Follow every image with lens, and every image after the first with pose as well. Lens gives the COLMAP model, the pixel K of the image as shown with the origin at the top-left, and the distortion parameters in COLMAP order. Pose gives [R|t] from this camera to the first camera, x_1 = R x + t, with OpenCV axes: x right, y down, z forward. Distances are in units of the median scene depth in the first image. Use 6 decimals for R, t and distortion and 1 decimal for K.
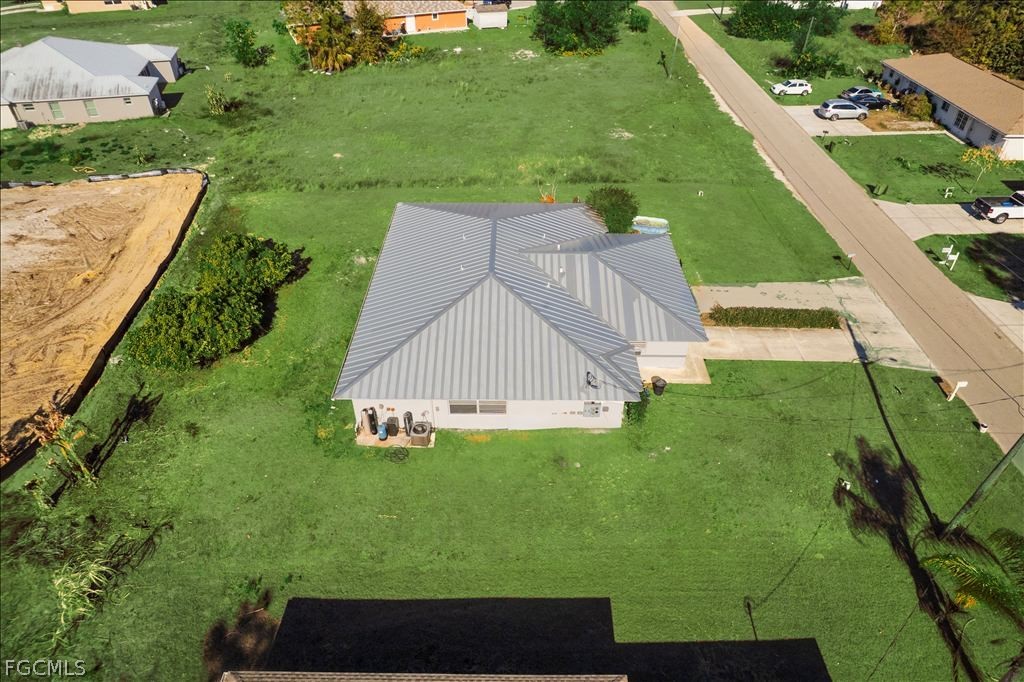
lens RADIAL K [[658.1, 0, 514.5], [0, 658.1, 344.6], [0, 0, 1]] dist [-0.075311, 0.065991]
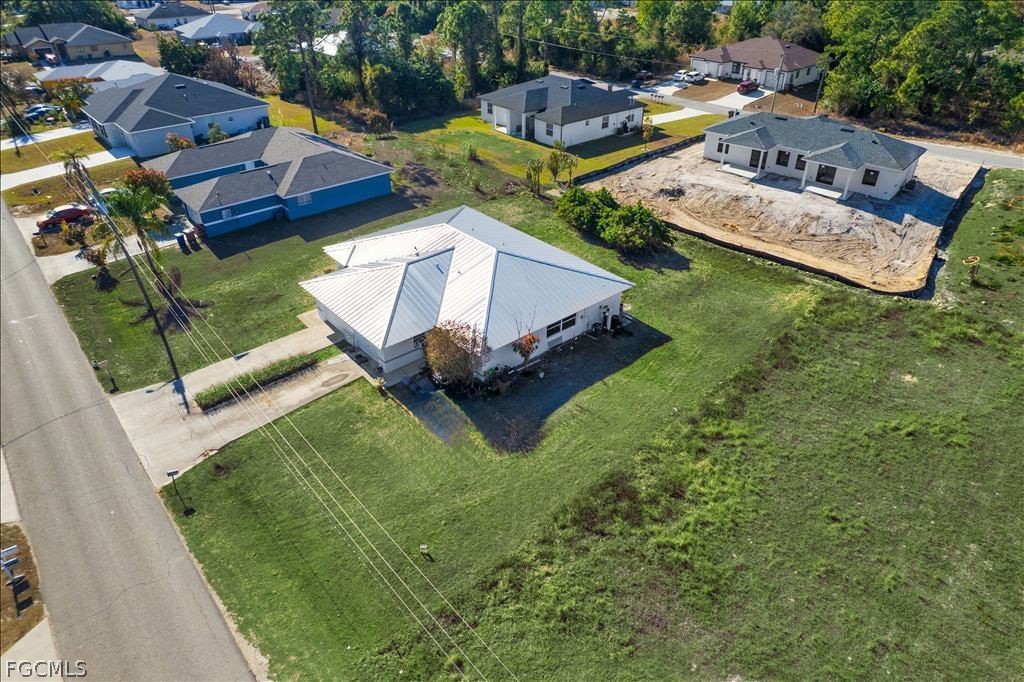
lens RADIAL K [[658.1, 0, 511.5], [0, 658.1, 337.3], [0, 0, 1]] dist [-0.075311, 0.065991]
pose [[-0.758171, 0.347800, -0.551554, 0.497559], [-0.400121, 0.419740, 0.814691, -0.834604], [0.514859, 0.838364, -0.179073, 1.030359]]
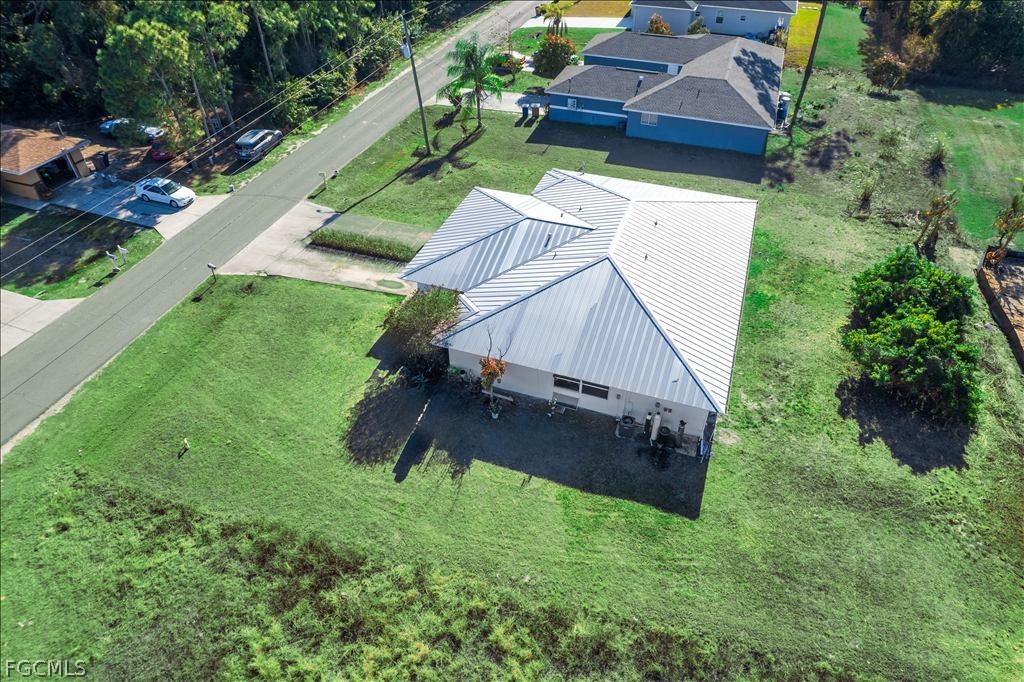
lens RADIAL K [[658.1, 0, 513.6], [0, 658.1, 339.3], [0, 0, 1]] dist [-0.075311, 0.065991]
pose [[-0.943074, -0.214043, 0.254553, -0.118585], [0.205349, 0.227317, 0.951924, -0.771422], [-0.261617, 0.950007, -0.170423, 0.976235]]
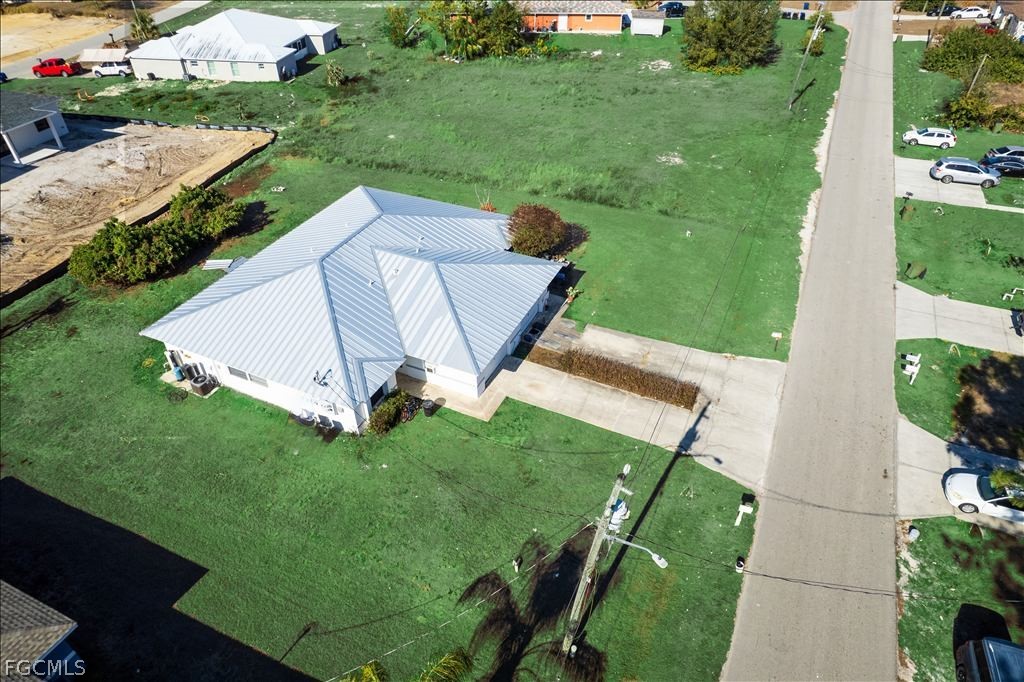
lens RADIAL K [[658.1, 0, 513.3], [0, 658.1, 345.2], [0, 0, 1]] dist [-0.075311, 0.065991]
pose [[0.909655, 0.248724, -0.332662, 0.421814], [-0.247153, 0.967798, 0.047768, -0.068909], [0.333831, 0.038767, 0.941835, 0.077634]]
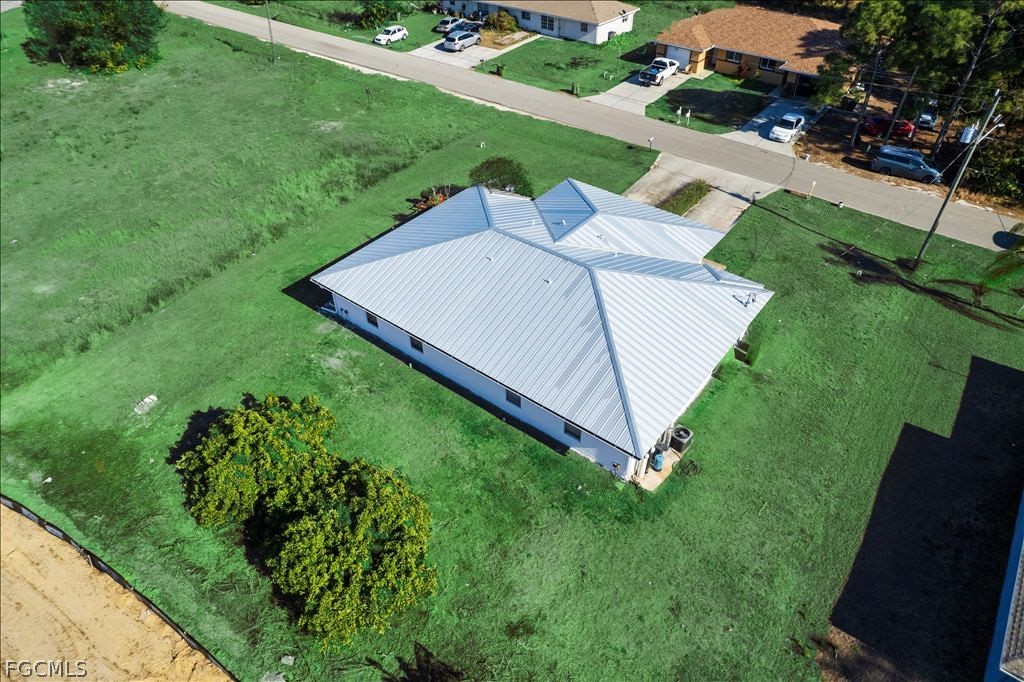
lens RADIAL K [[658.1, 0, 514.8], [0, 658.1, 339.5], [0, 0, 1]] dist [-0.075311, 0.065991]
pose [[0.609044, -0.515901, 0.602421, -0.476333], [0.488419, 0.842398, 0.227624, -0.191623], [-0.624910, 0.155601, 0.765034, 0.245462]]
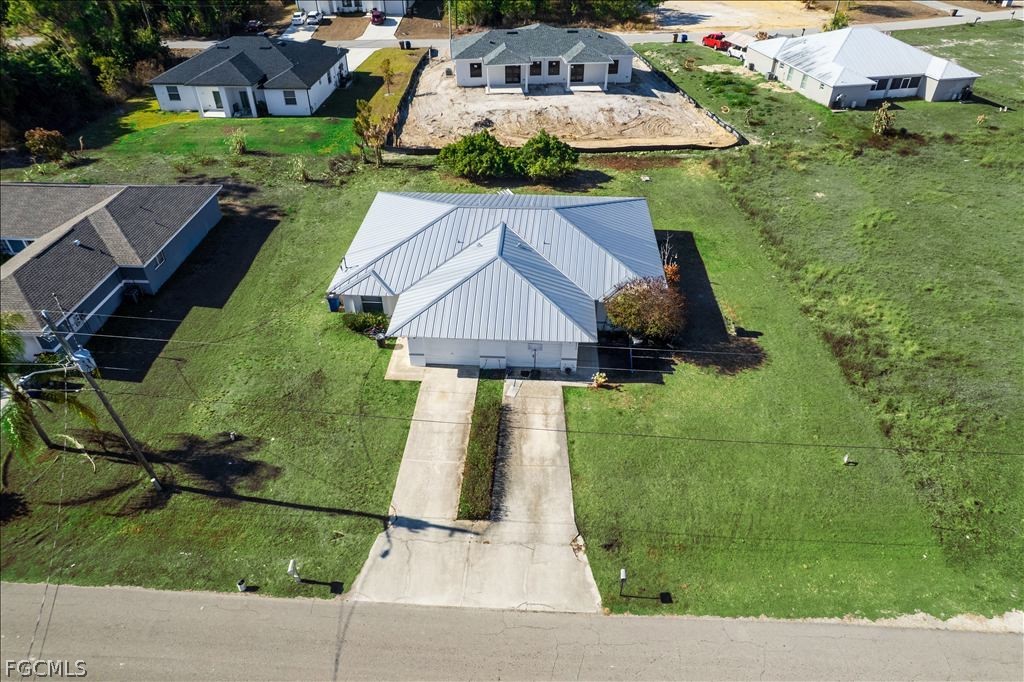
lens RADIAL K [[658.1, 0, 511.0], [0, 658.1, 344.1], [0, 0, 1]] dist [-0.075311, 0.065991]
pose [[-0.052283, 0.605793, -0.793903, 0.738697], [-0.610274, 0.609889, 0.505570, -0.426783], [0.790463, 0.510931, 0.337813, 0.526365]]
